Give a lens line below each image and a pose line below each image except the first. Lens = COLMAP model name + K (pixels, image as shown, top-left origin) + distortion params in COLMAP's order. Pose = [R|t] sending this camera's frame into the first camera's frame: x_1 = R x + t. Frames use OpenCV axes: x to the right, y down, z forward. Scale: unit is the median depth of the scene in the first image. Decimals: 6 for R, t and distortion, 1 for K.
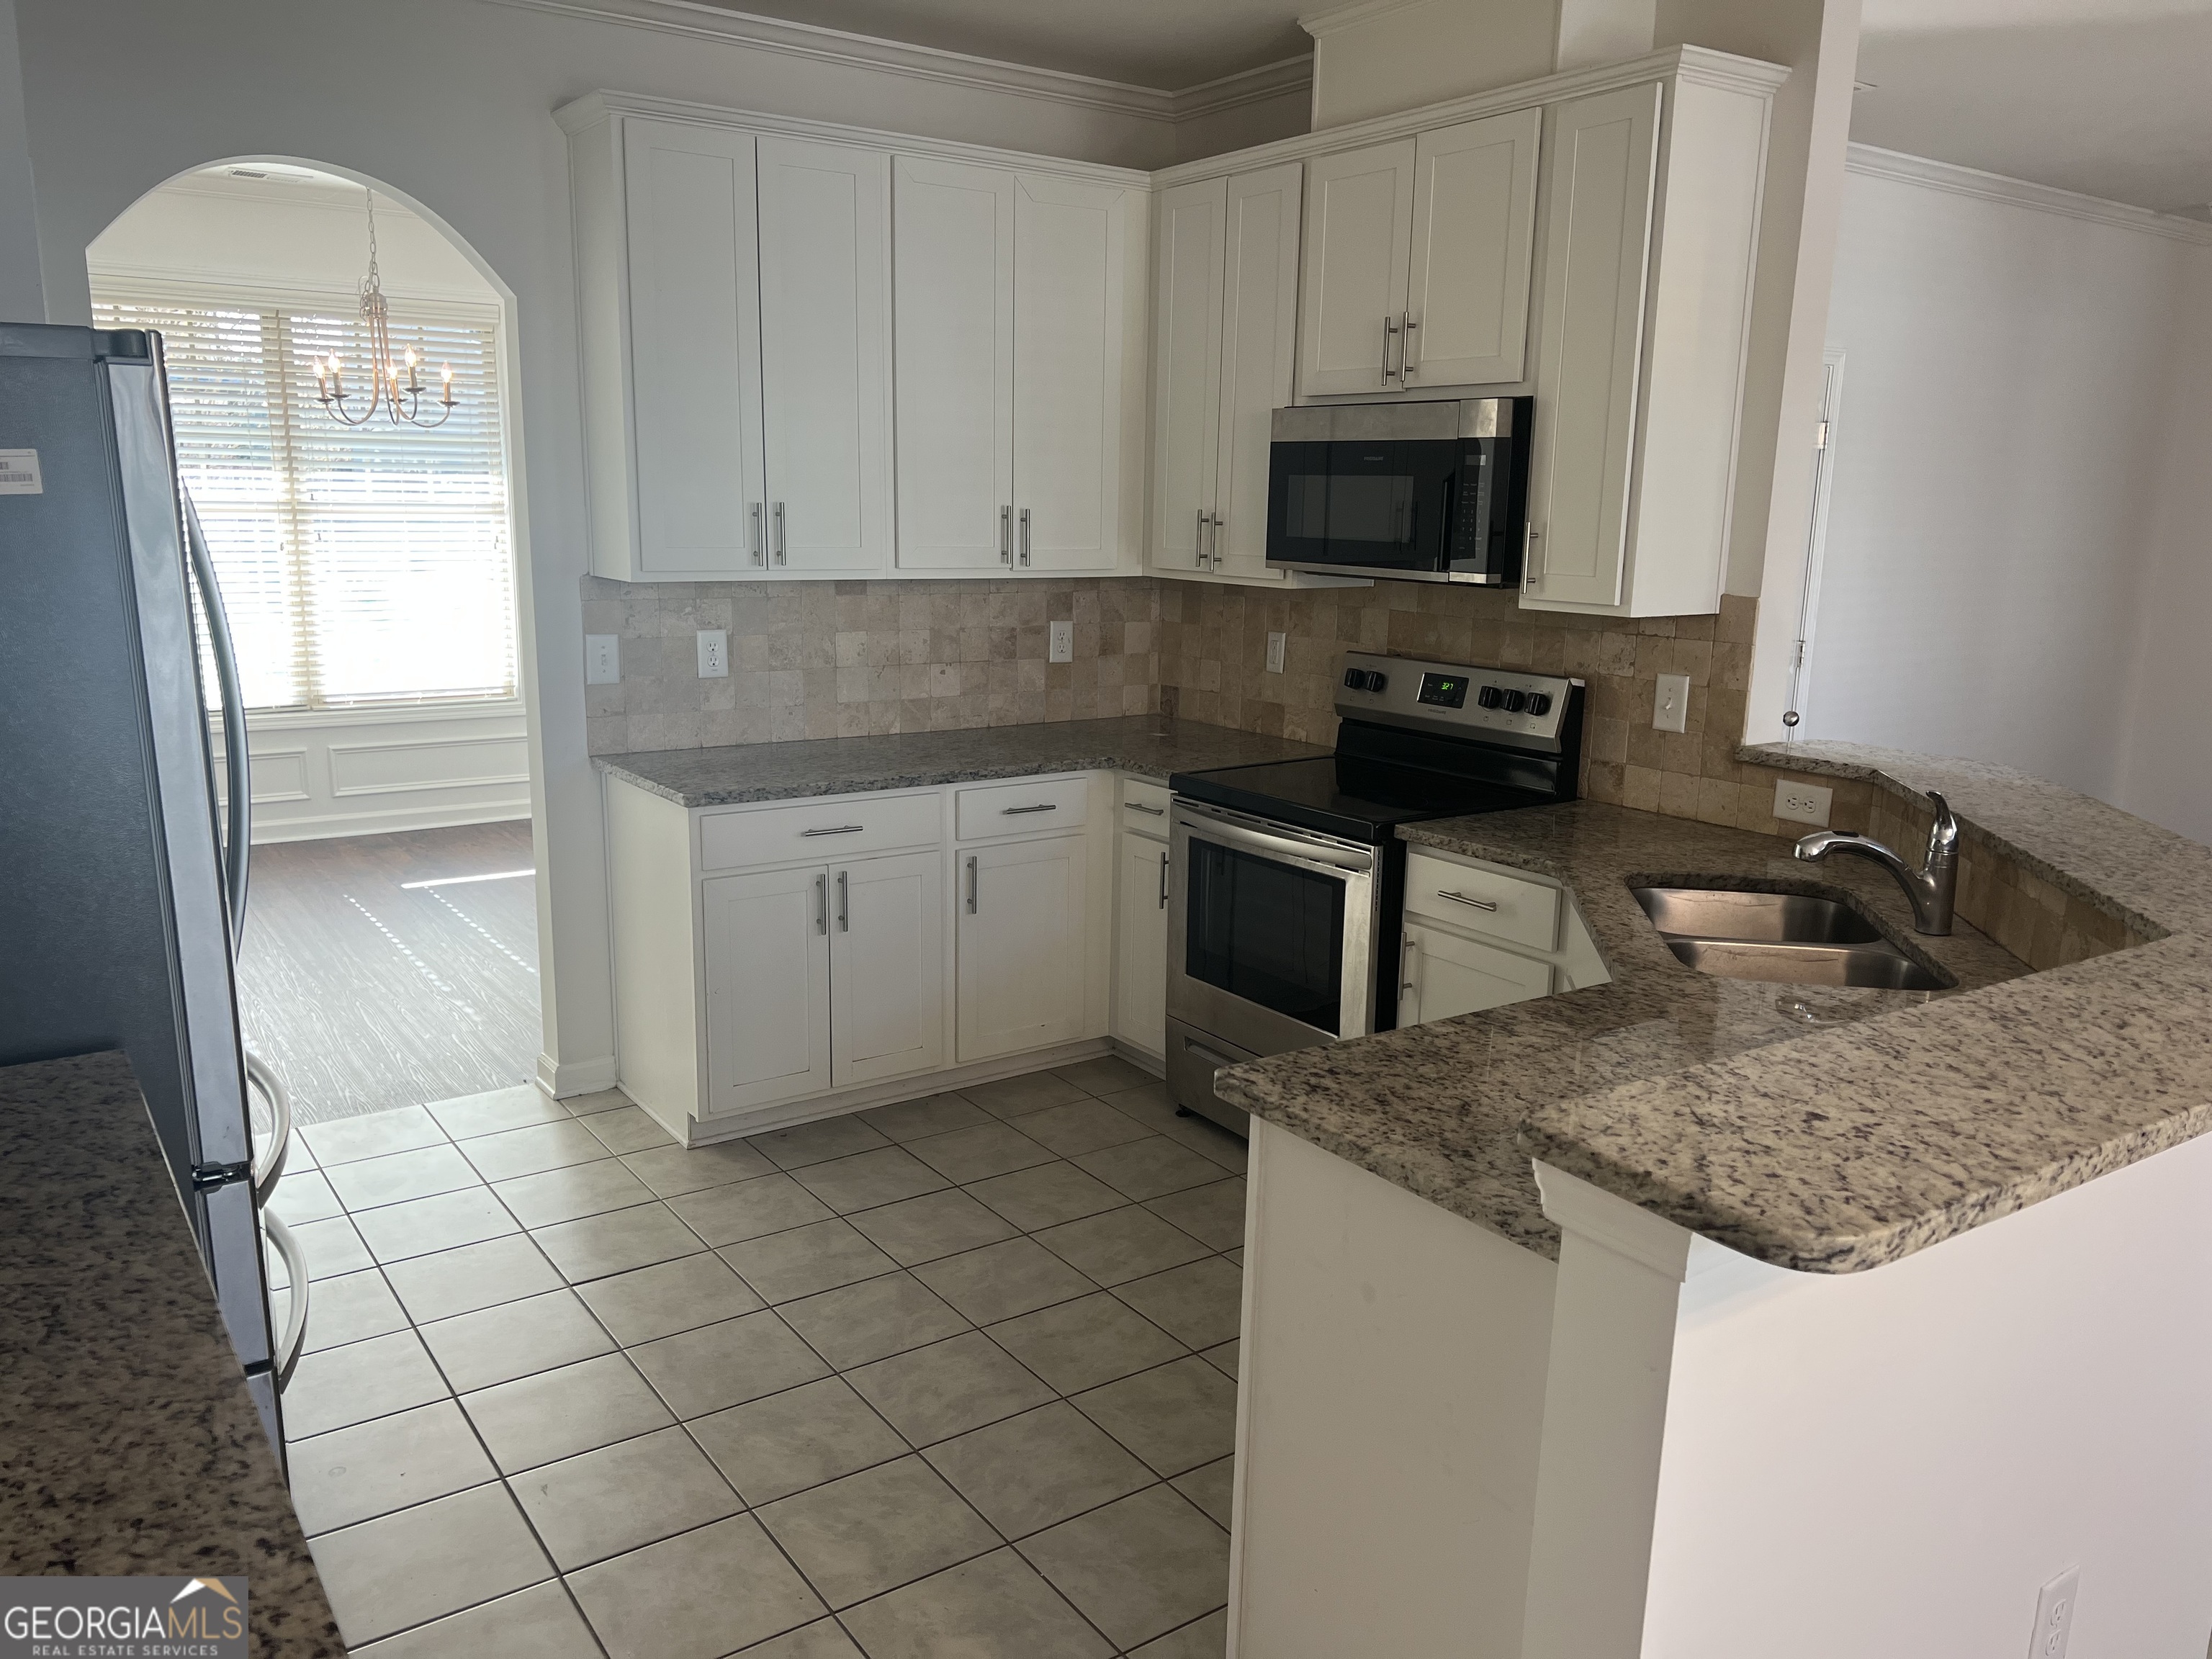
lens RADIAL K [[1655.7, 0, 1103.8], [0, 1655.7, 842.3], [0, 0, 1]] dist [0.022588, -0.009417]
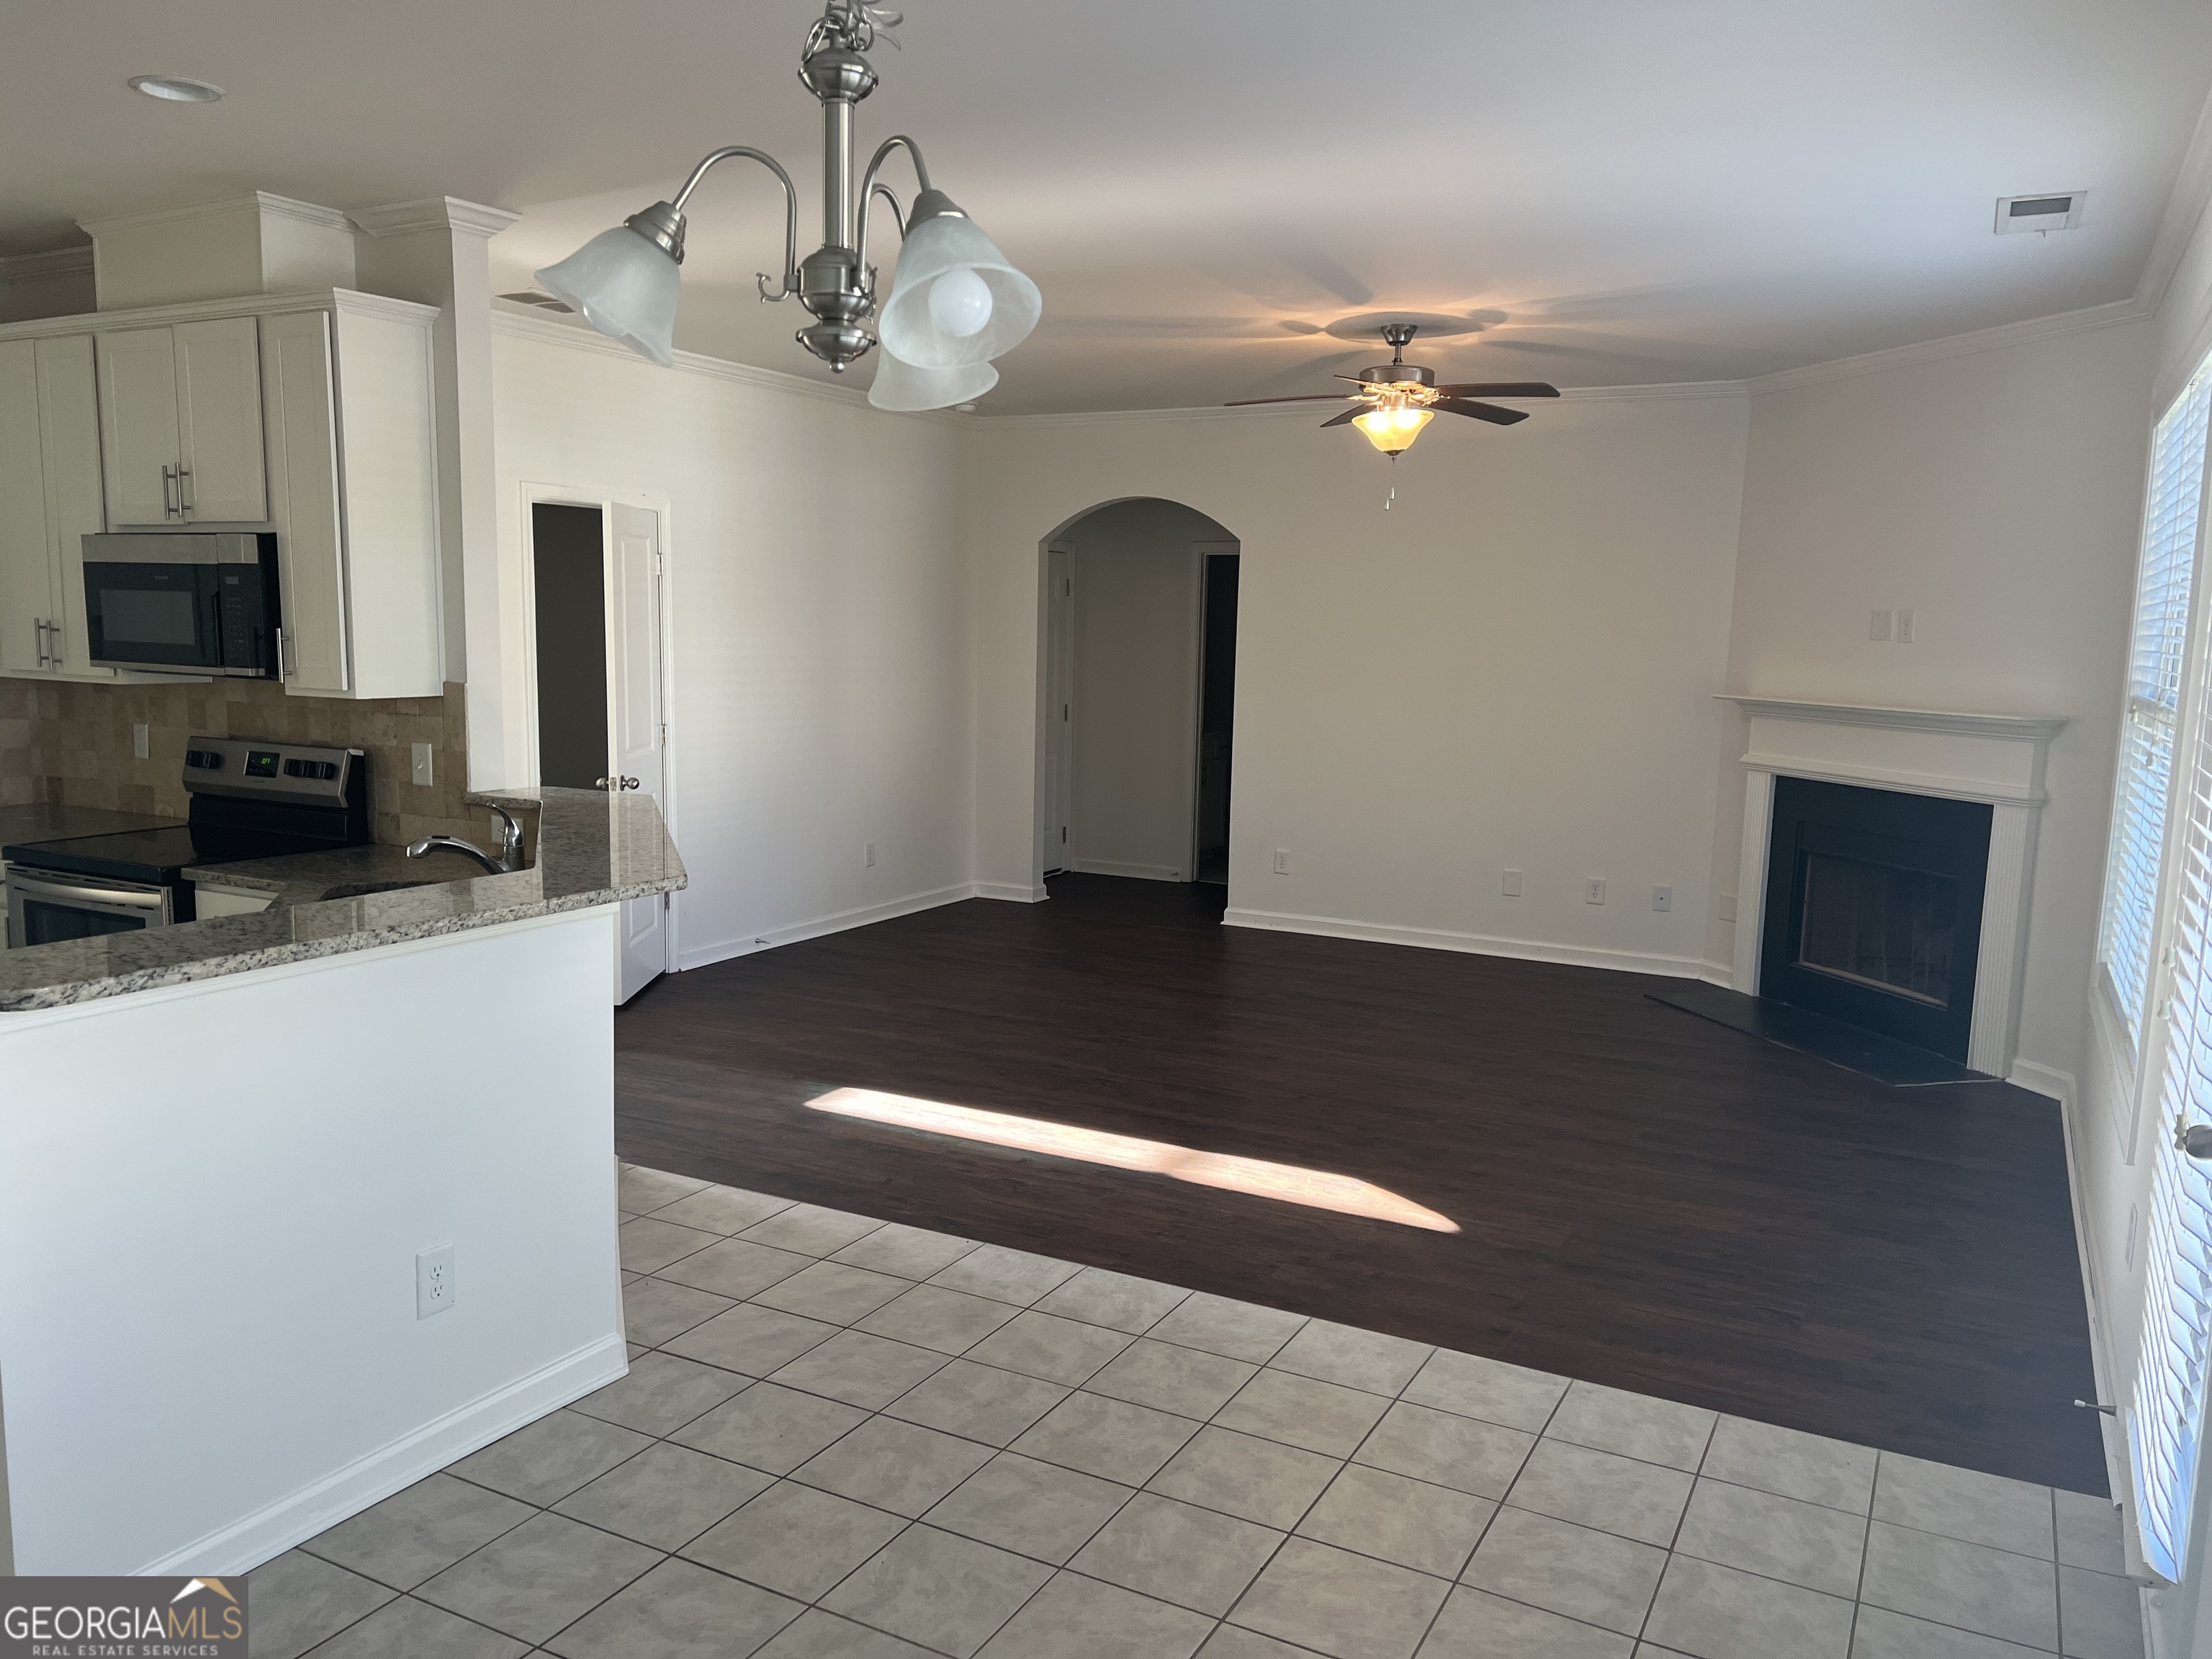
lens RADIAL K [[1655.7, 0, 1103.8], [0, 1655.7, 842.3], [0, 0, 1]] dist [0.022588, -0.009417]
pose [[0.889320, -0.059430, 0.453407, 0.209276], [0.088775, 0.995093, -0.043693, 0.079682], [-0.448585, 0.079108, 0.890232, -0.395815]]
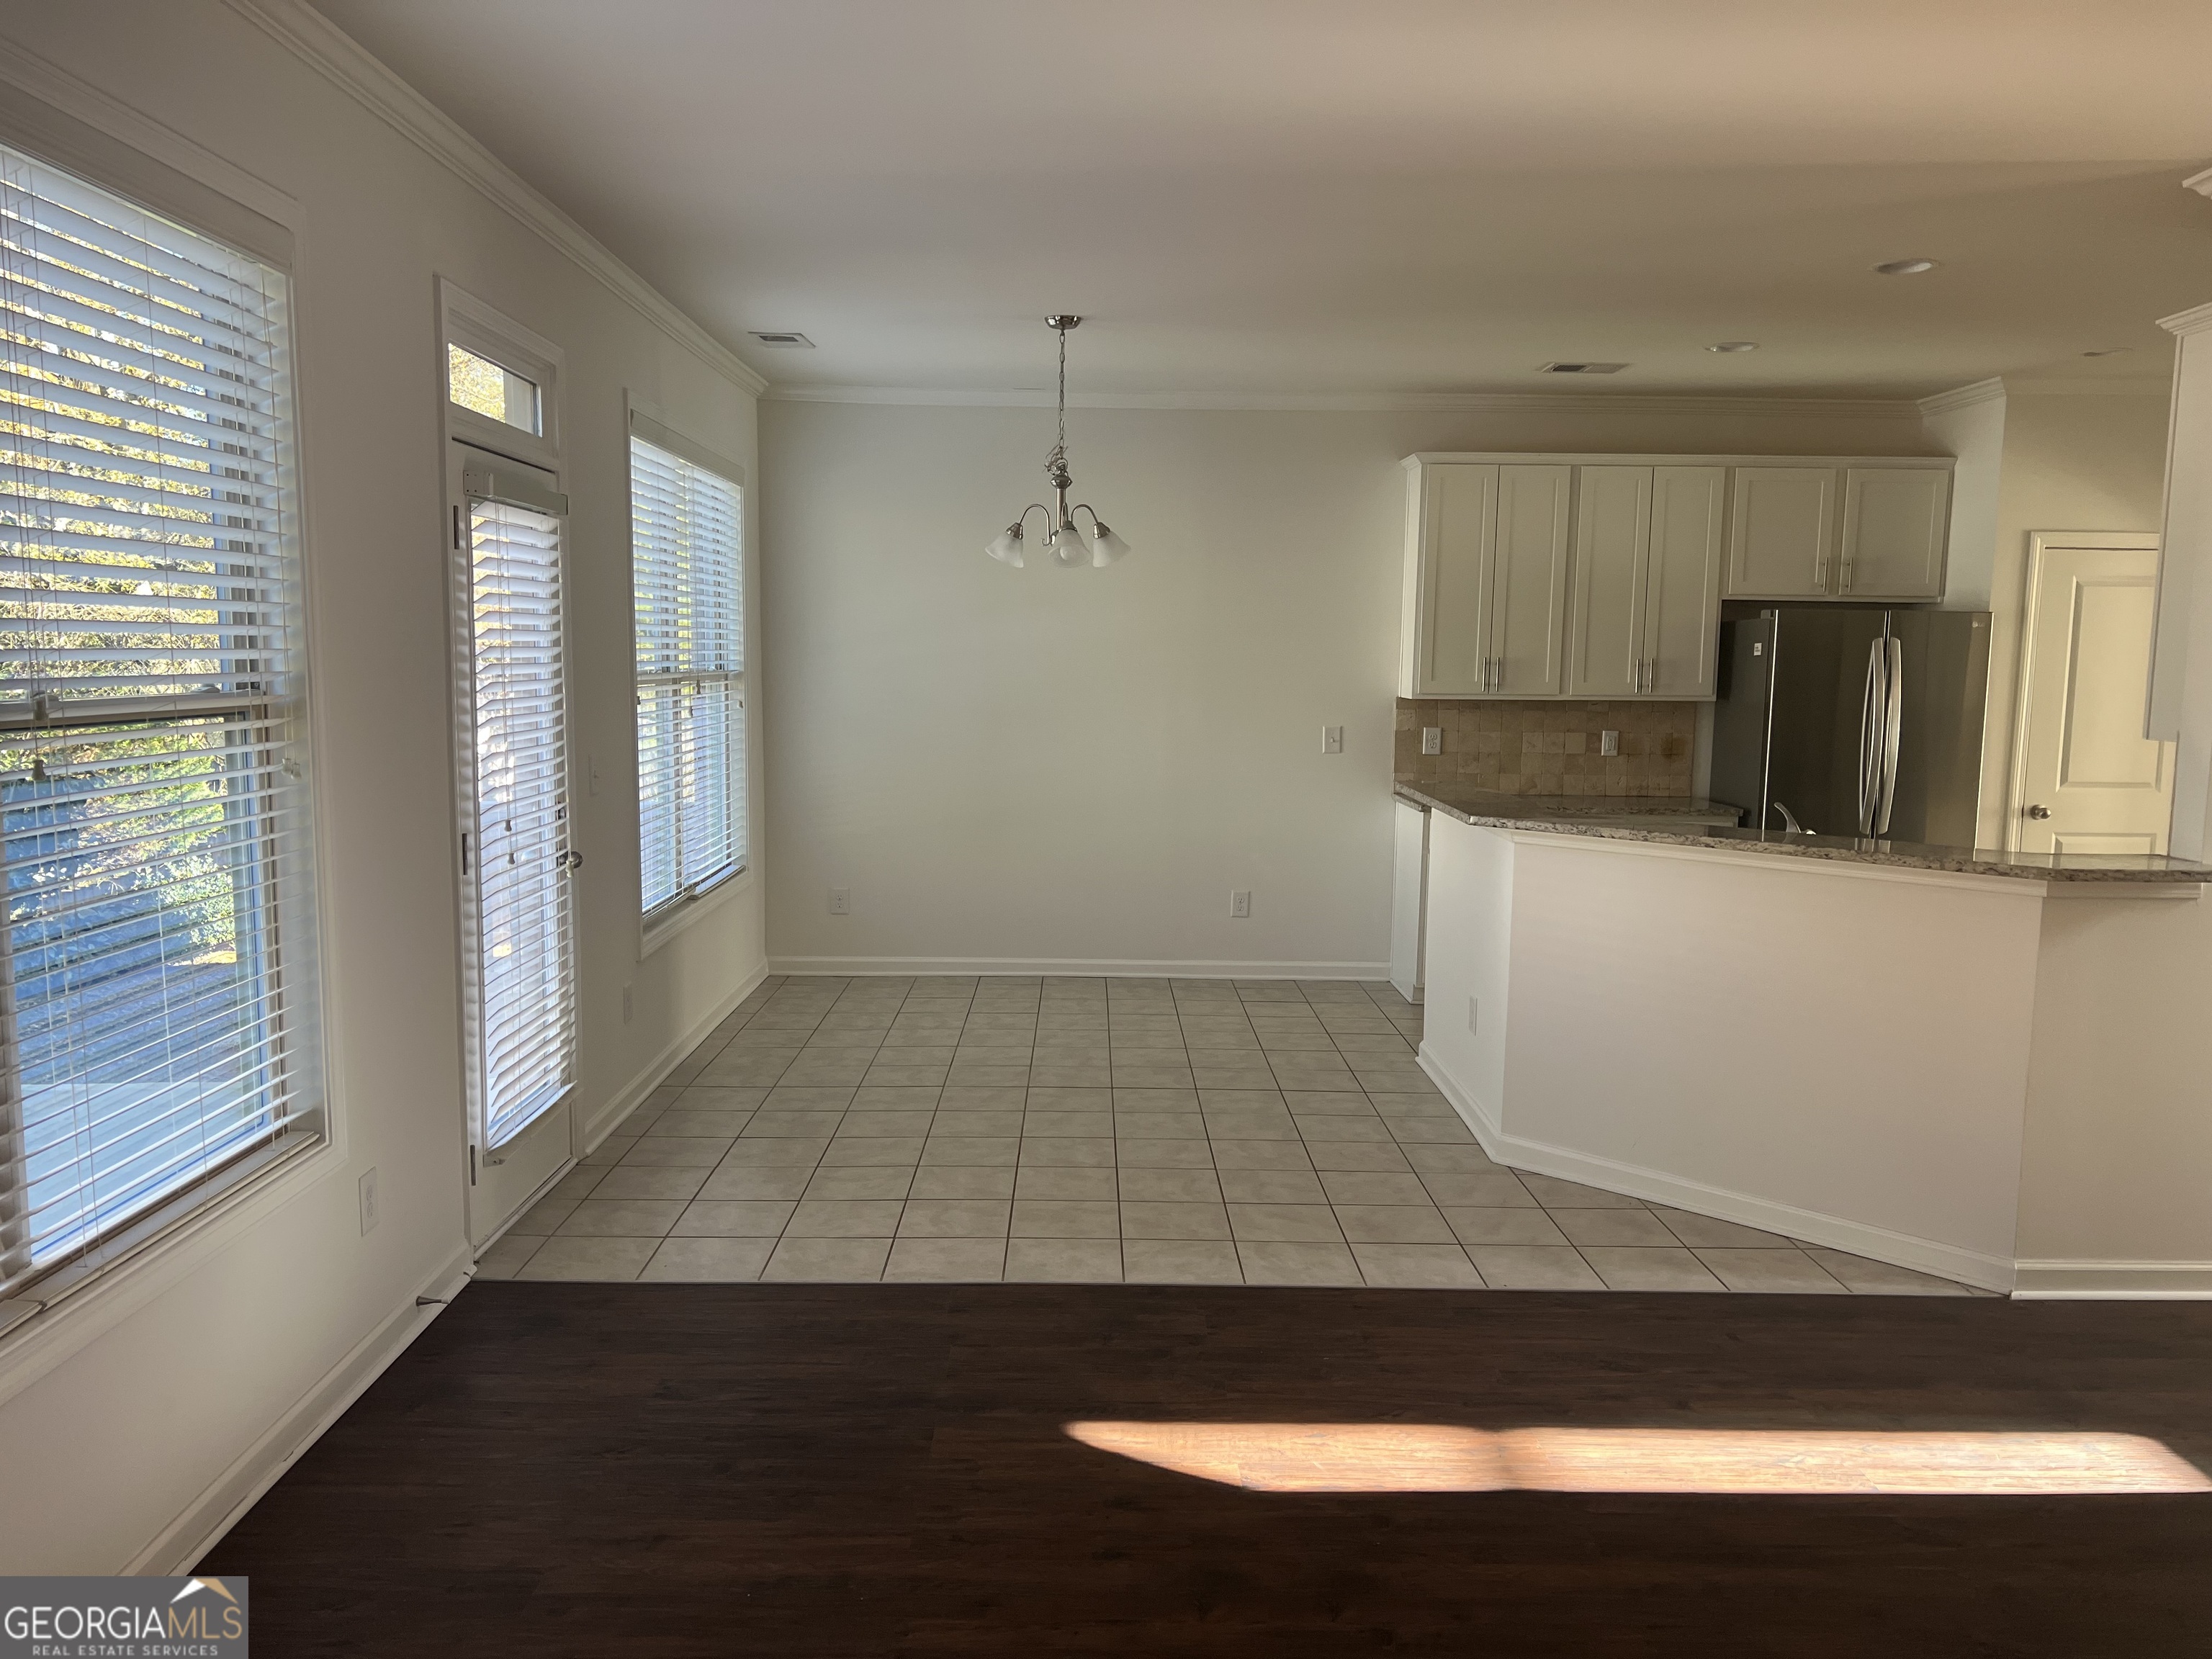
lens RADIAL K [[1655.7, 0, 1103.8], [0, 1655.7, 842.3], [0, 0, 1]] dist [0.022588, -0.009417]
pose [[-0.560074, 0.072727, -0.825244, 2.203932], [-0.194696, 0.956684, 0.216447, -0.263553], [0.805240, 0.281897, -0.521654, 1.473024]]
